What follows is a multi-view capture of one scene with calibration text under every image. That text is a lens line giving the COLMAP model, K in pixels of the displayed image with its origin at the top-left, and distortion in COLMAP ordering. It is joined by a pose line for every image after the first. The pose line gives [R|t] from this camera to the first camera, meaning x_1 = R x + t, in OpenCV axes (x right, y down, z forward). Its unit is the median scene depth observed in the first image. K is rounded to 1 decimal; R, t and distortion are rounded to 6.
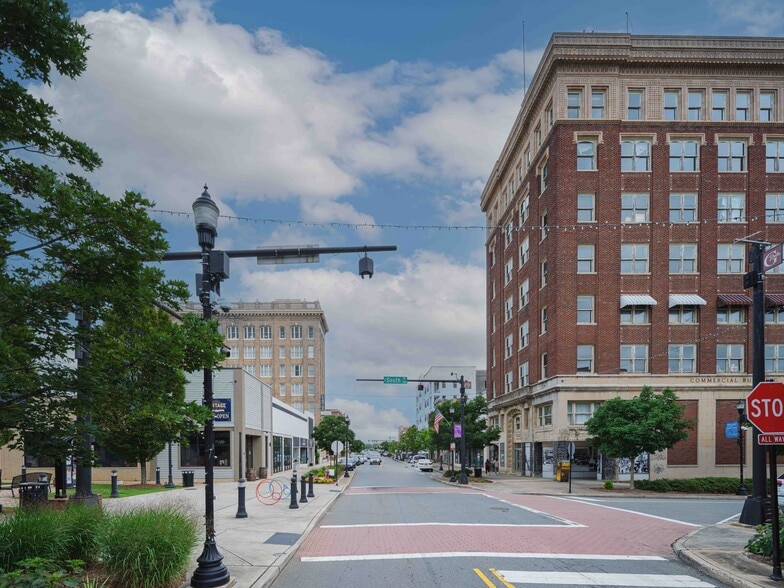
lens RADIAL K [[358.2, 0, 392.0], [0, 358.2, 294.0], [0, 0, 1]] dist [0.002038, -0.000023]
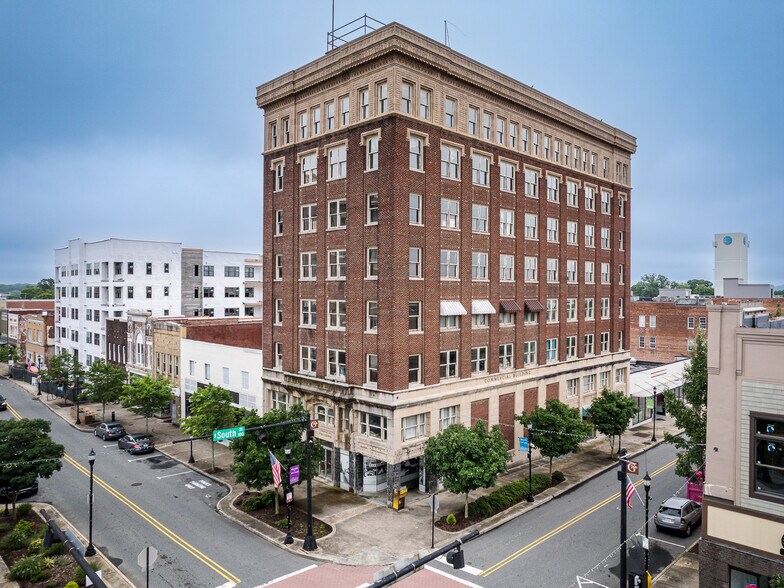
lens RADIAL K [[550.4, 0, 392.0], [0, 550.4, 294.0], [0, 0, 1]] dist [-0.095484, 0.000063]
pose [[0.738784, -0.002252, 0.673939, -0.478771], [0.016743, 0.999747, -0.015013, 0.002292], [-0.673735, 0.022375, 0.738635, -0.016415]]
